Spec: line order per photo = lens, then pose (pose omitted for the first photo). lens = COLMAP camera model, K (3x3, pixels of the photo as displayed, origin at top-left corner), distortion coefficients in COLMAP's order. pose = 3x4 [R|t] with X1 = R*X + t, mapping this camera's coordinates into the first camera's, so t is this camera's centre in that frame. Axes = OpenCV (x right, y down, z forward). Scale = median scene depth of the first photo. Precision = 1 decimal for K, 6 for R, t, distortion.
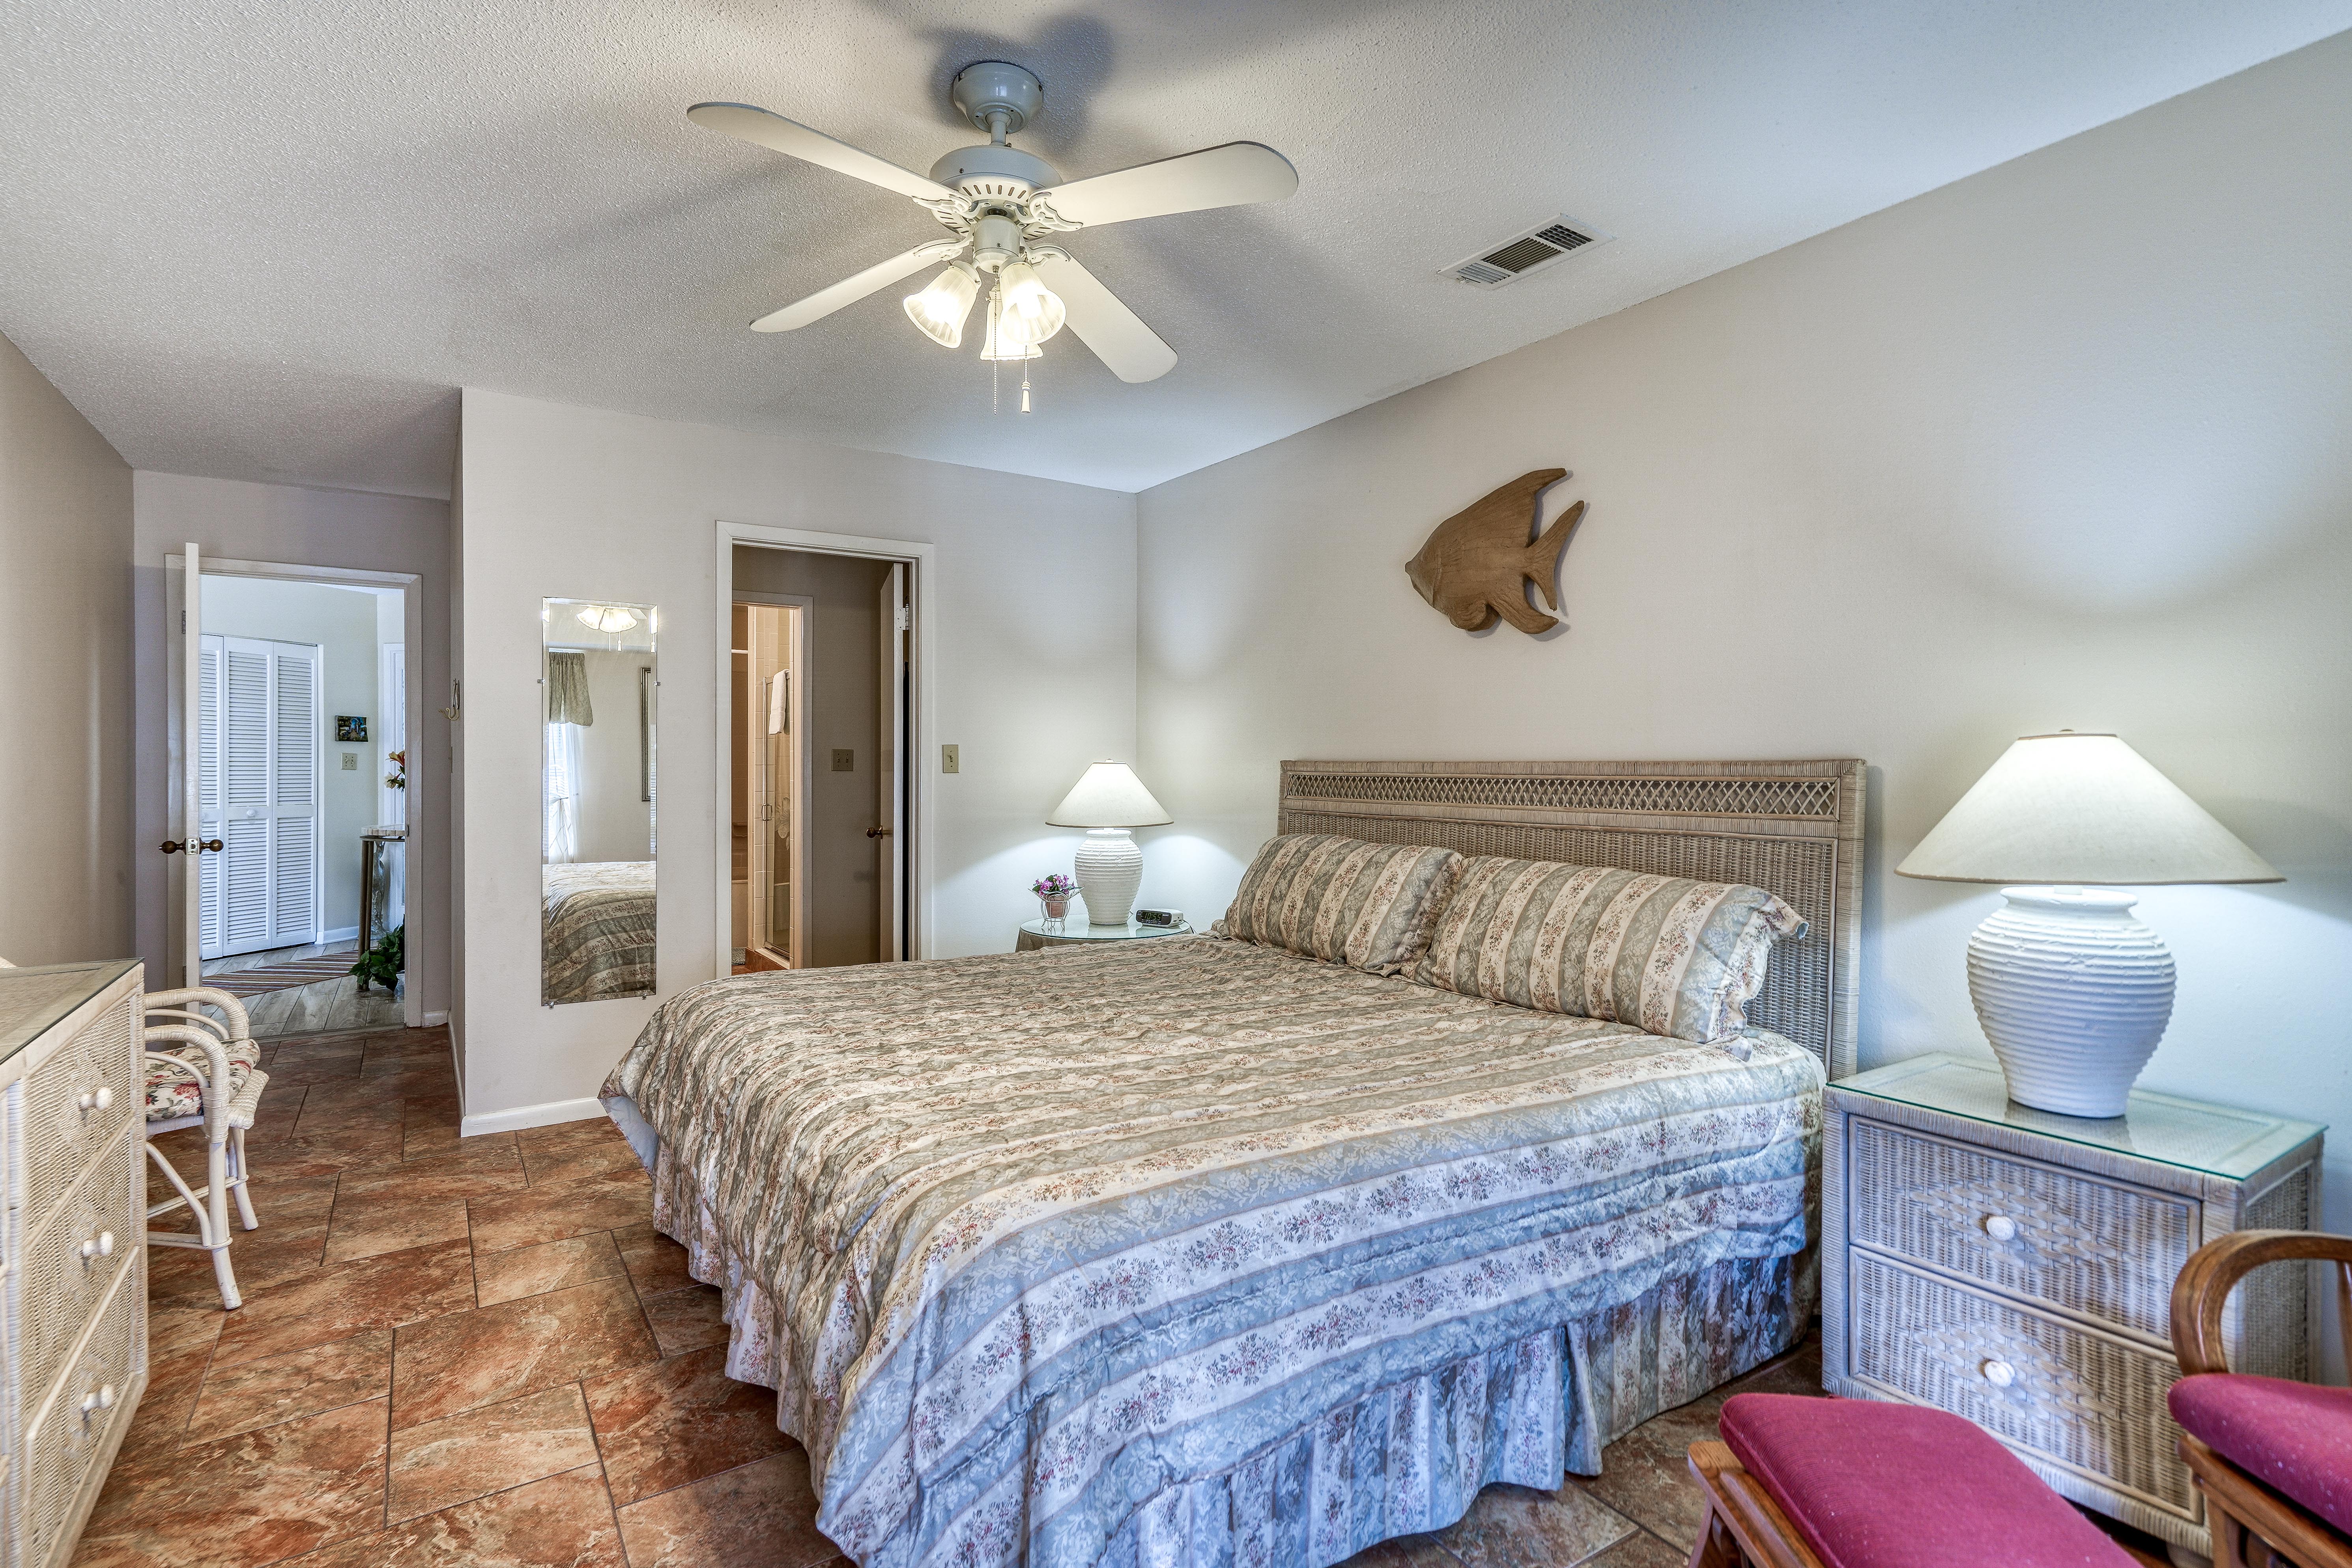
lens RADIAL K [[1138.1, 0, 1167.3], [0, 1138.1, 776.9], [0, 0, 1]] dist [0.012115, 0.004216]
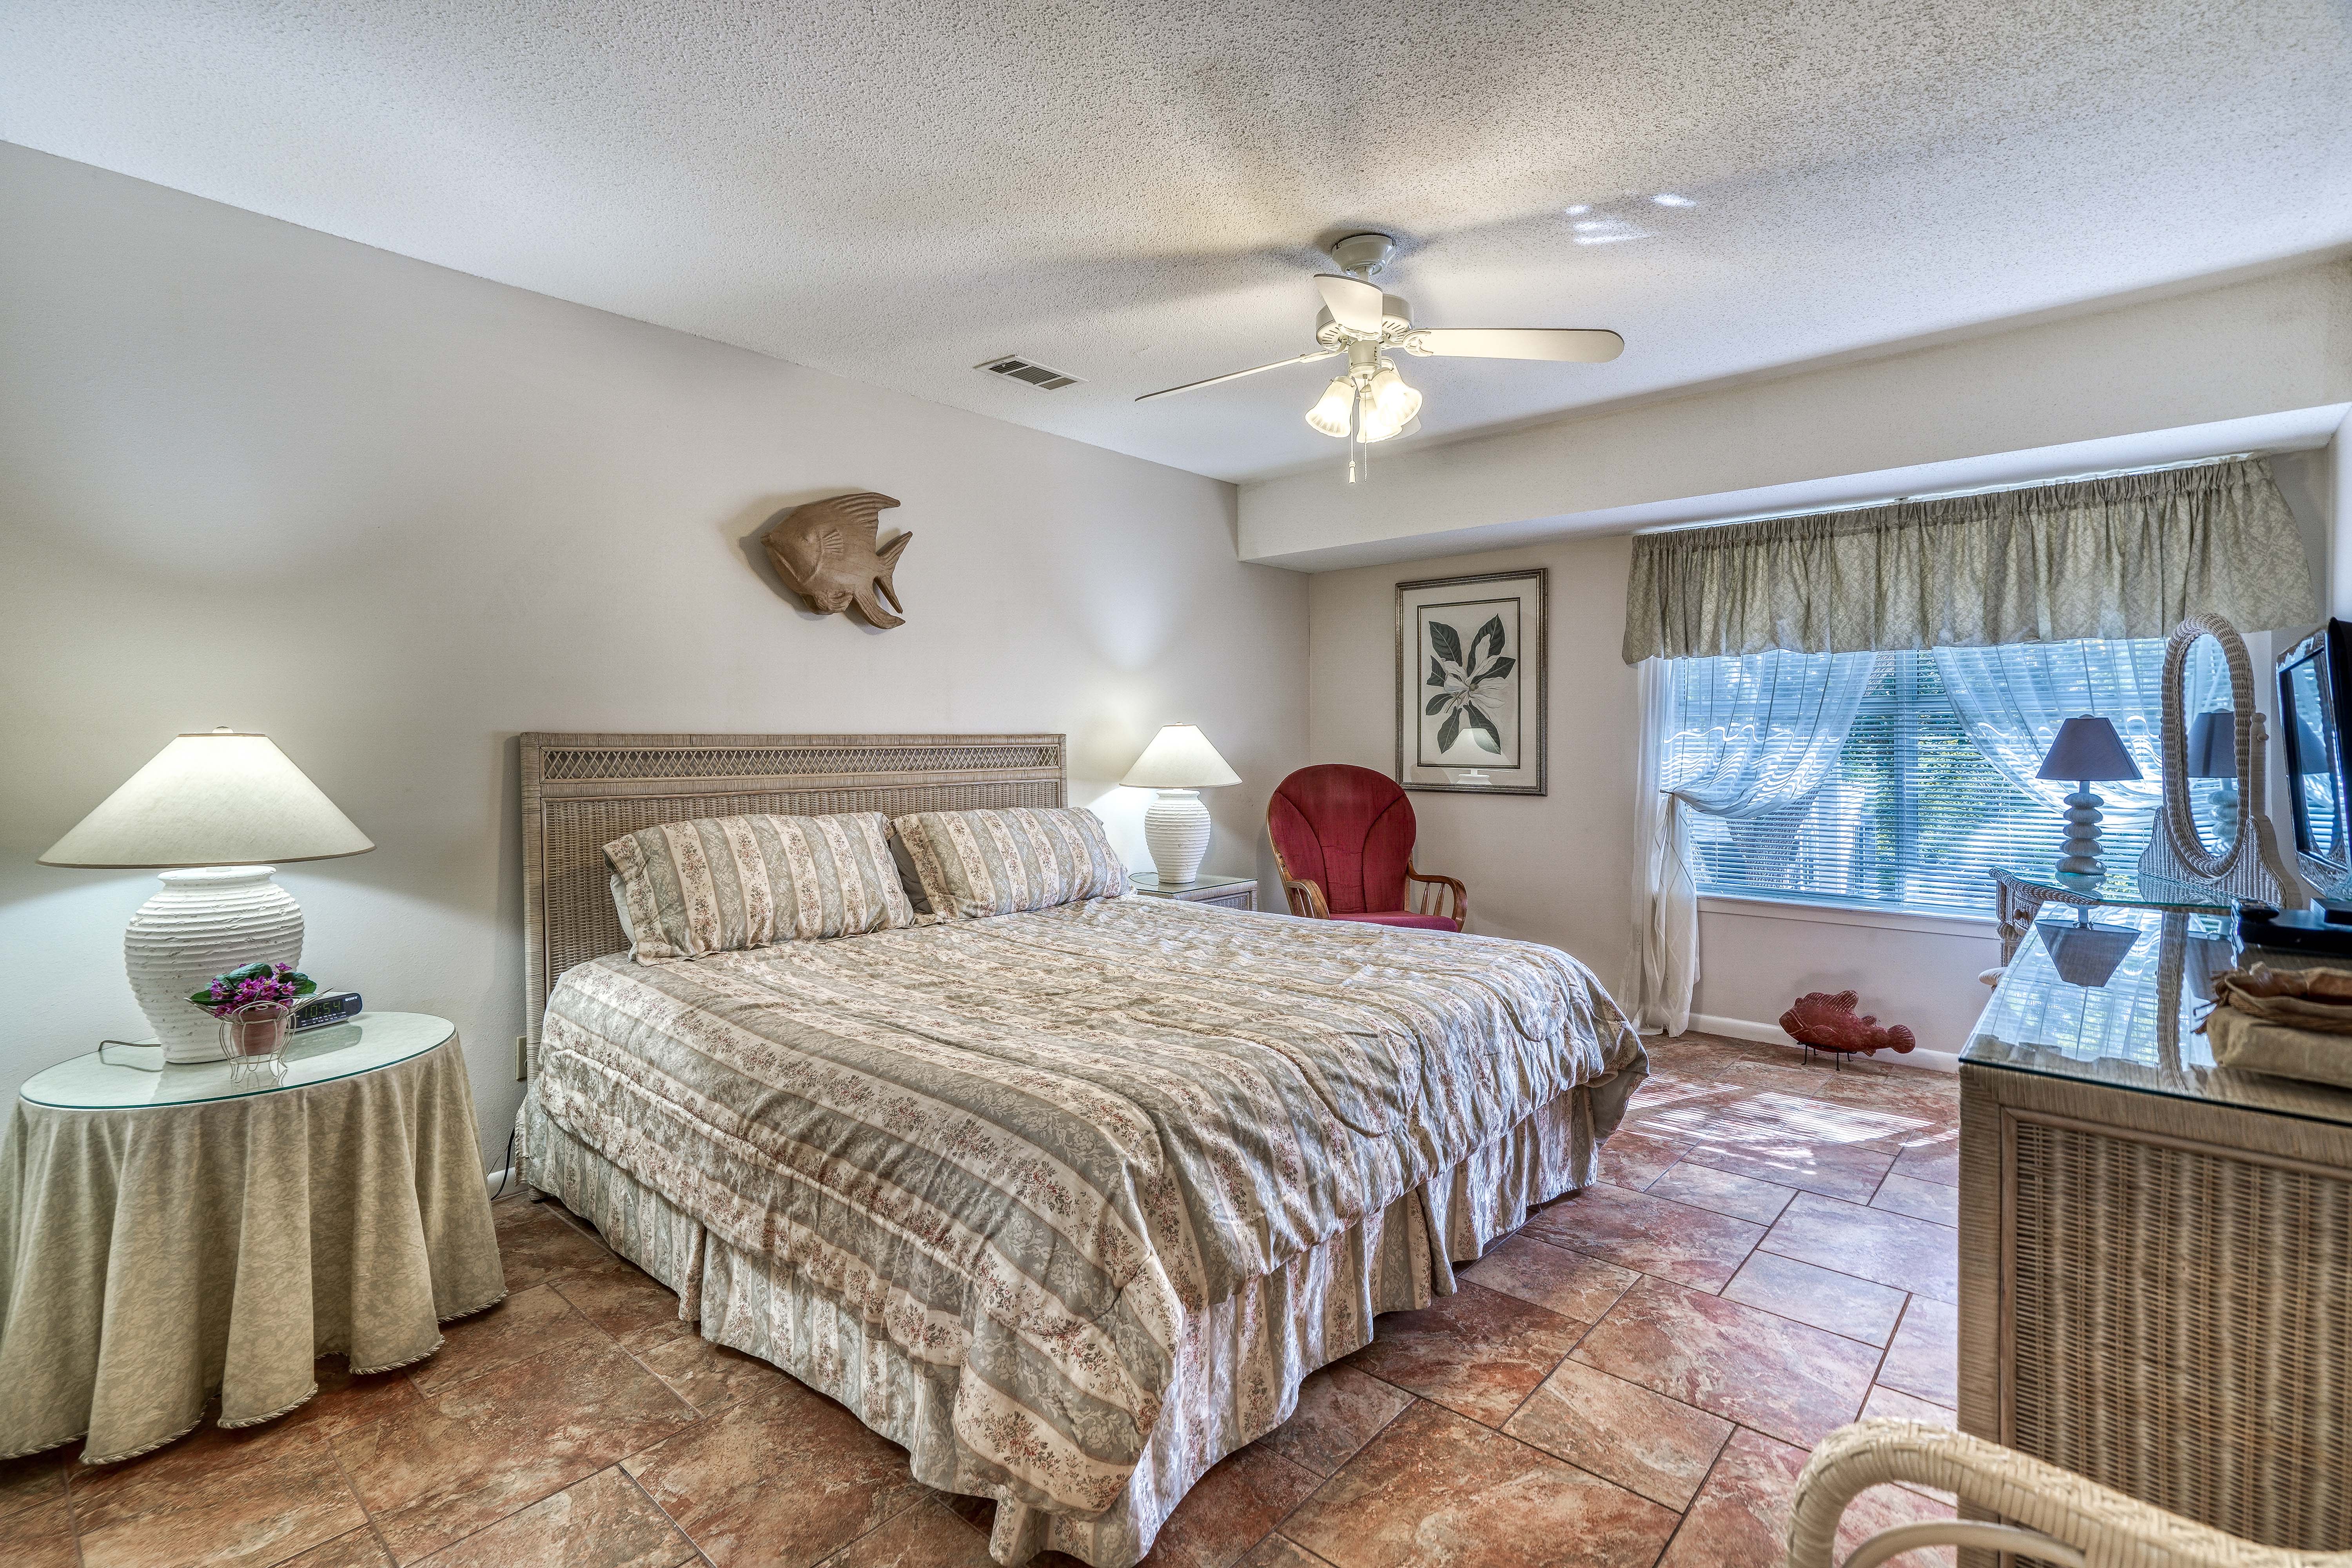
lens RADIAL K [[1092.1, 0, 1169.9], [0, 1092.1, 745.2], [0, 0, 1]] dist [0.004101, 0.007519]
pose [[-0.263554, -0.003898, 0.964637, -1.074542], [0.013840, 0.999874, 0.007821, -0.009285], [-0.964545, 0.015412, -0.263467, 1.244955]]
